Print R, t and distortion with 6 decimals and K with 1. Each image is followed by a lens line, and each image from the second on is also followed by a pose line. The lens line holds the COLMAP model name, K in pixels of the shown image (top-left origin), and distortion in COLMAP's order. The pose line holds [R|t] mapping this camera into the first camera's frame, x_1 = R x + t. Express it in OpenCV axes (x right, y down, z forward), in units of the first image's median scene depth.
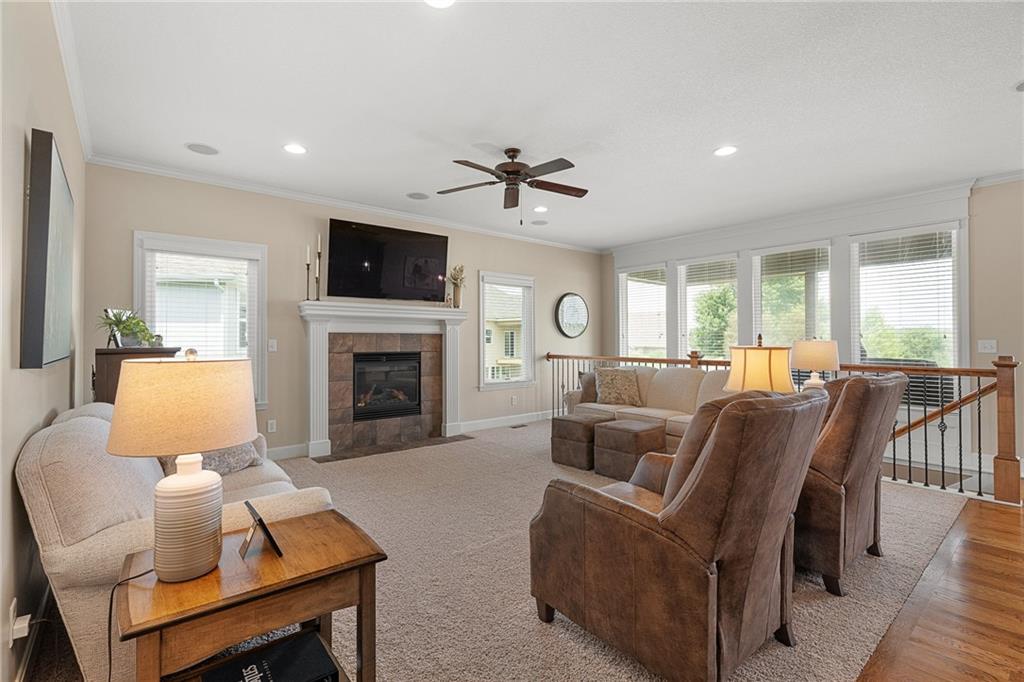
lens RADIAL K [[465.9, 0, 512.0], [0, 465.9, 341.0], [0, 0, 1]] dist [0.000020, 0.000079]
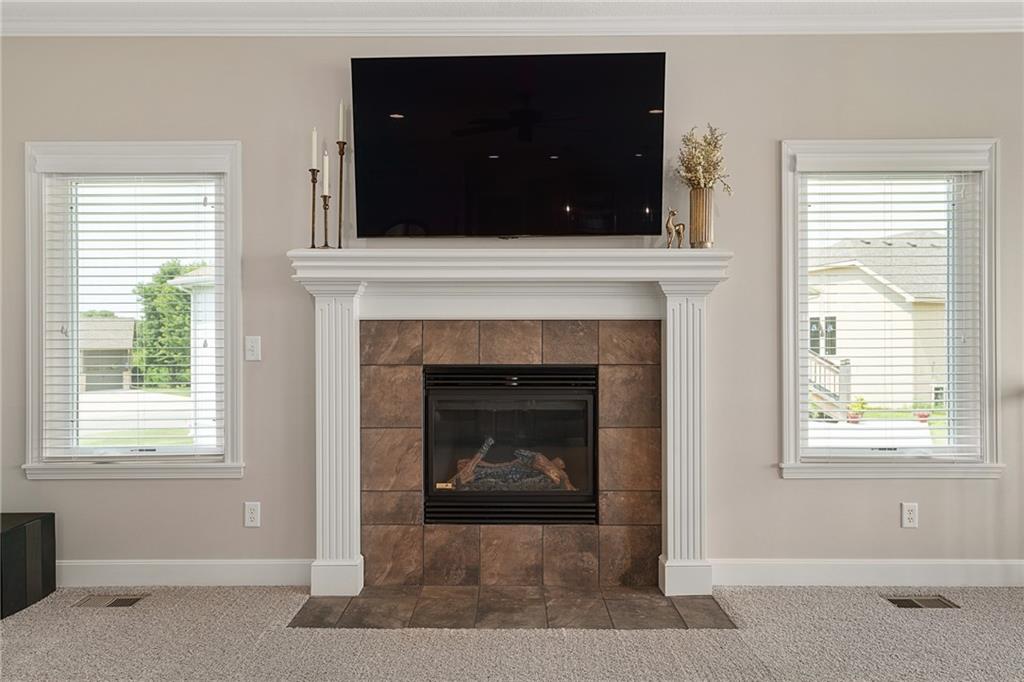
lens RADIAL K [[548.6, 0, 512.0], [0, 548.6, 341.0], [0, 0, 1]] dist [0.002644, 0.000122]
pose [[0.763799, 0.000058, -0.645455, 0.049780], [0.000040, 1.000000, 0.000137, 0.002043], [0.645455, -0.000131, 0.763799, 0.604977]]
